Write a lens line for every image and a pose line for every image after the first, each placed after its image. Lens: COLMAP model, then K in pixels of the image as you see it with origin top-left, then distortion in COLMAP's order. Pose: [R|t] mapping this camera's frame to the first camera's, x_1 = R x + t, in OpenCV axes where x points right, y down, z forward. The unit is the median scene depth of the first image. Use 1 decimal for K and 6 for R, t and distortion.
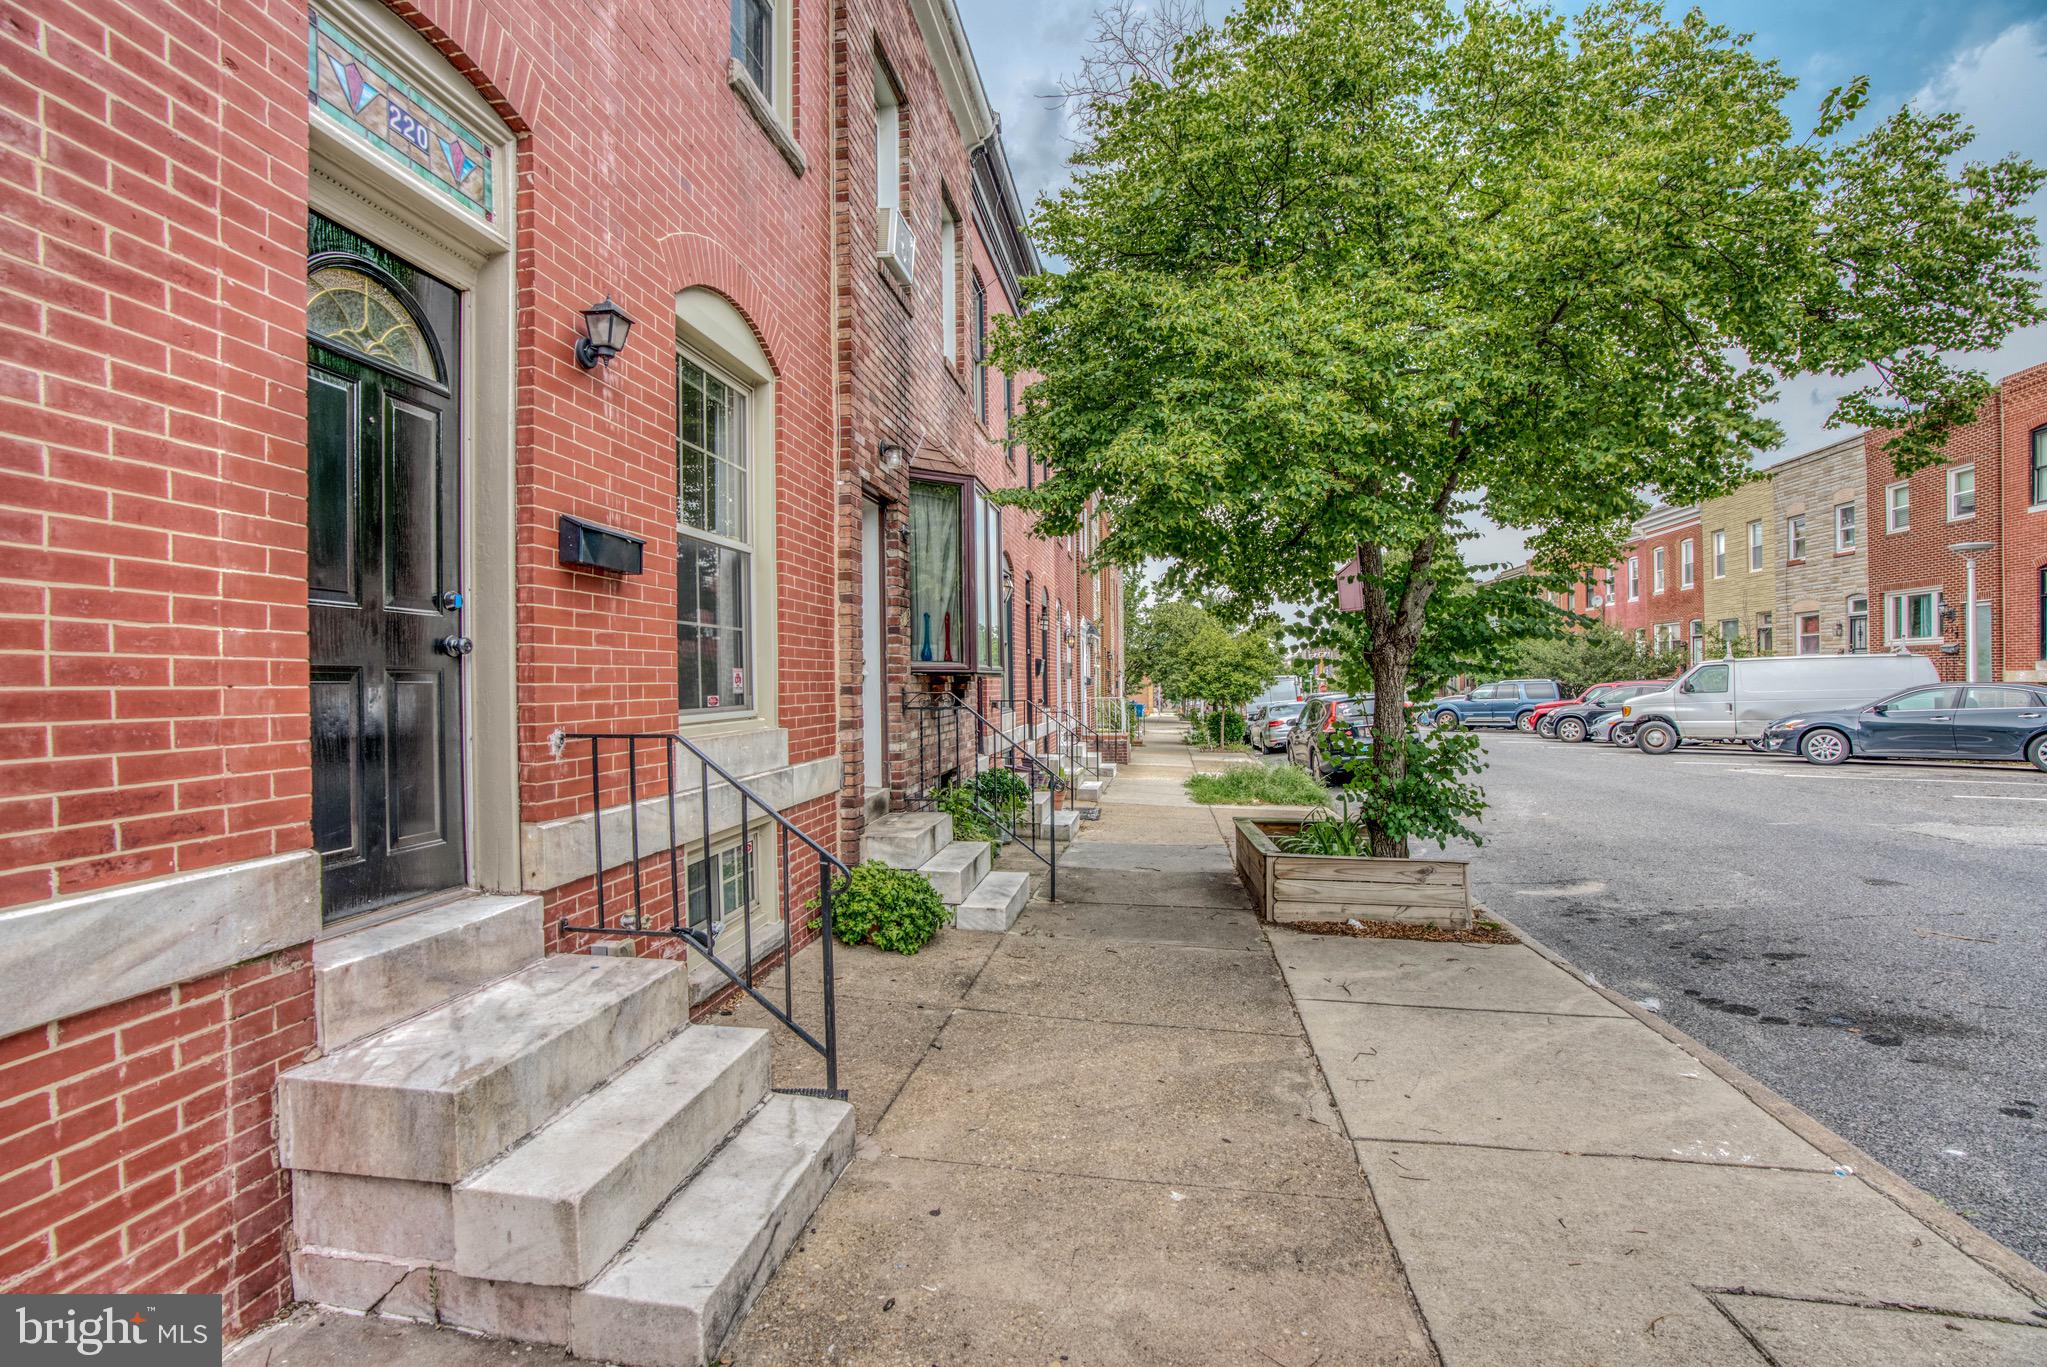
lens RADIAL K [[938.3, 0, 1010.4], [0, 938.3, 689.6], [0, 0, 1]] dist [-0.068561, 0.026875]
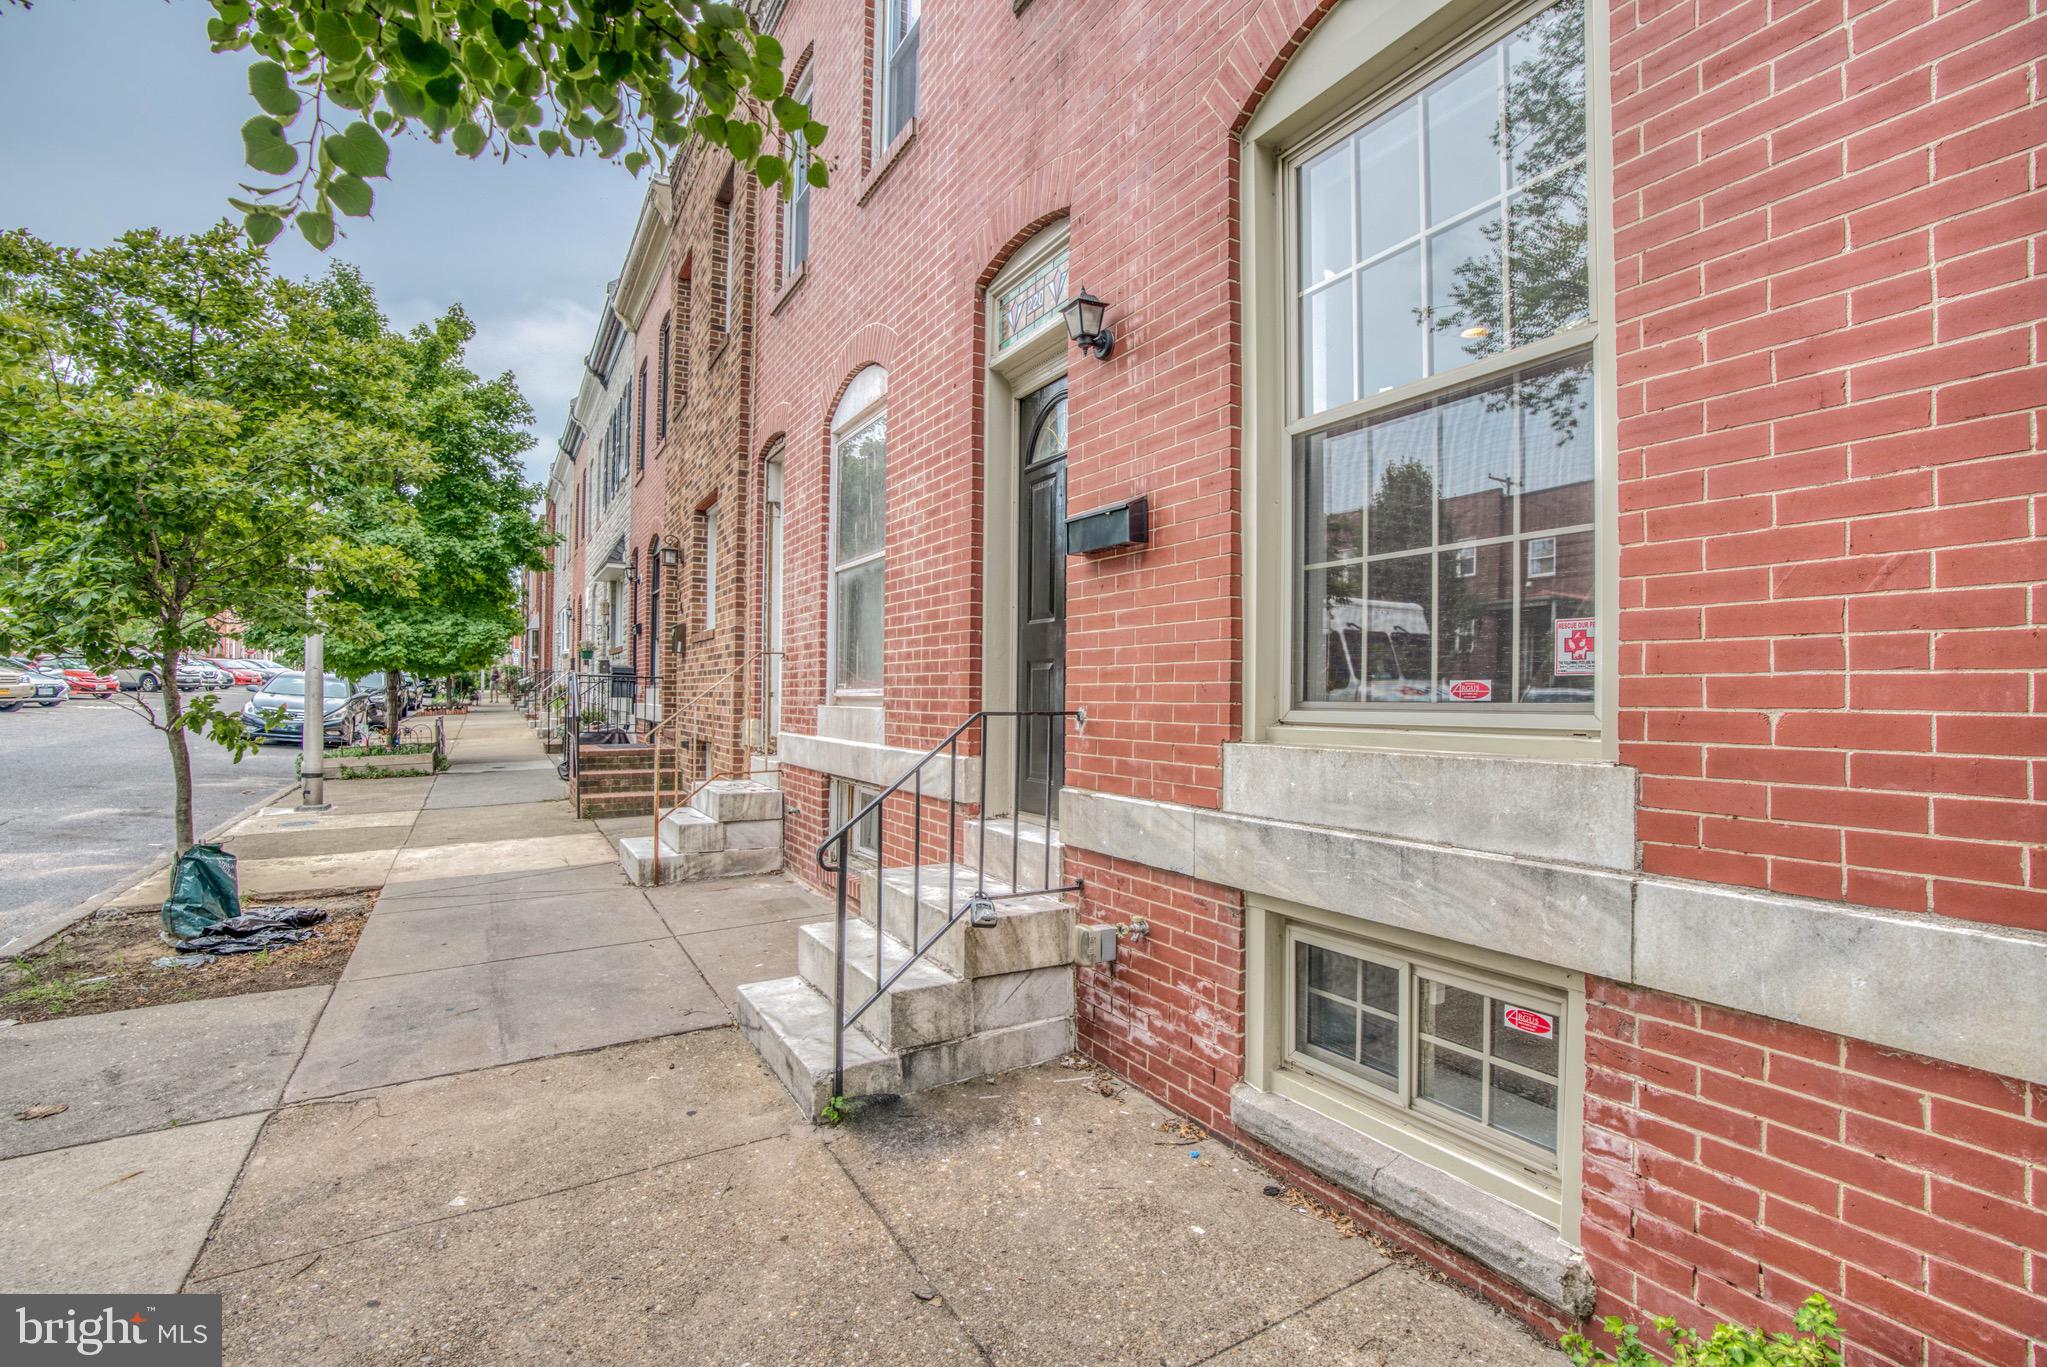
lens RADIAL K [[938.3, 0, 1010.4], [0, 938.3, 689.6], [0, 0, 1]] dist [-0.068561, 0.026875]
pose [[-0.768362, -0.001254, -0.640015, 0.278941], [-0.008304, 0.999933, 0.008010, 0.012417], [0.639962, 0.011470, -0.768321, 1.690857]]
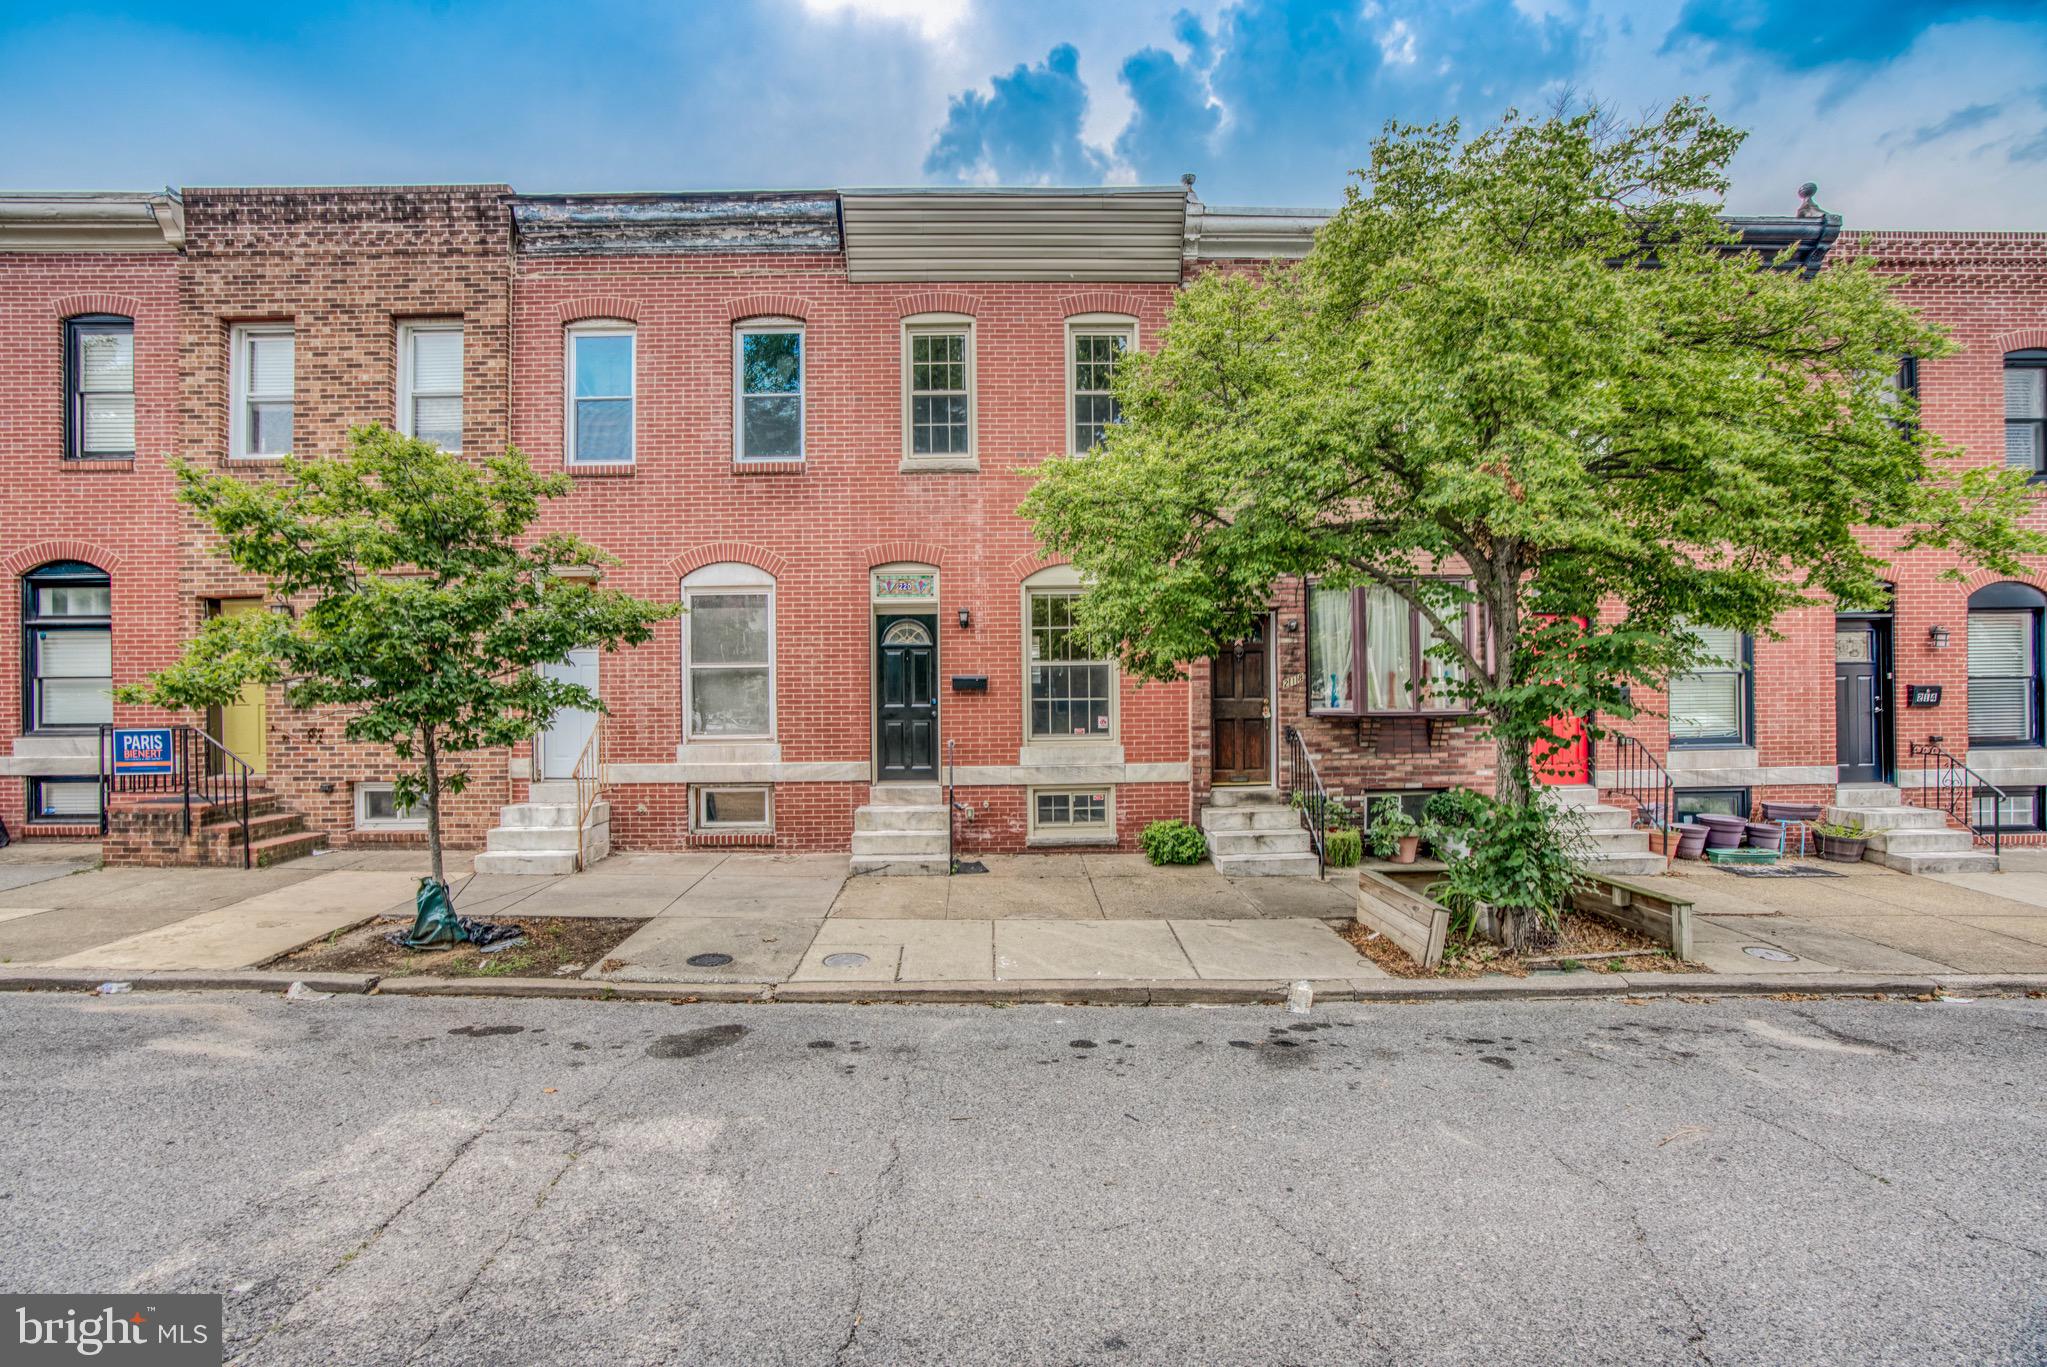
lens RADIAL K [[938.3, 0, 1010.4], [0, 938.3, 689.6], [0, 0, 1]] dist [-0.068561, 0.026875]
pose [[0.182405, 0.005841, -0.983206, 2.729025], [-0.001818, 0.999983, 0.005604, -0.147382], [0.983222, 0.000765, 0.182413, 0.544725]]
